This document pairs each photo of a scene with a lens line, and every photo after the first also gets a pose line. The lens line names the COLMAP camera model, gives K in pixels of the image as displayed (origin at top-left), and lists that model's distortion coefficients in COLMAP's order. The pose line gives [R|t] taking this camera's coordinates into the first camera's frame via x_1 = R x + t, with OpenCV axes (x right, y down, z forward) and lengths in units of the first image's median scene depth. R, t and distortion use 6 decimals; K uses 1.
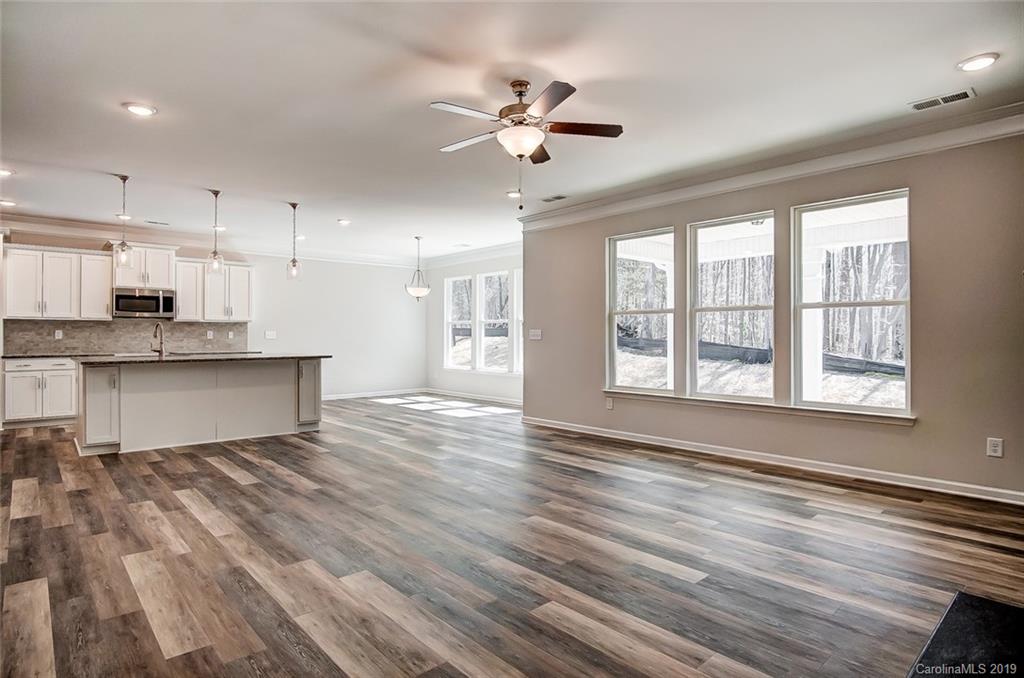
lens RADIAL K [[556.3, 0, 508.4], [0, 556.3, 317.7], [0, 0, 1]] dist [-0.022379, 0.002650]
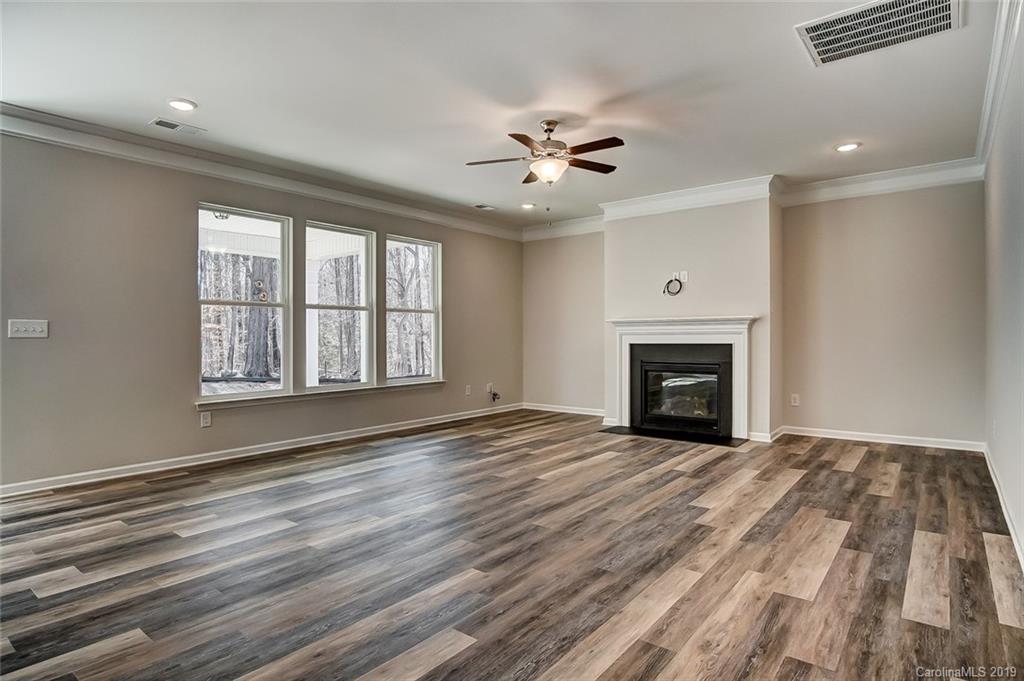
lens RADIAL K [[550.6, 0, 515.6], [0, 550.6, 331.9], [0, 0, 1]] dist [-0.017439, 0.001103]
pose [[-0.183078, 0.008023, 0.983066, -1.236614], [-0.031031, 0.999421, -0.013936, 0.059925], [-0.982609, -0.033057, -0.182723, 1.386434]]
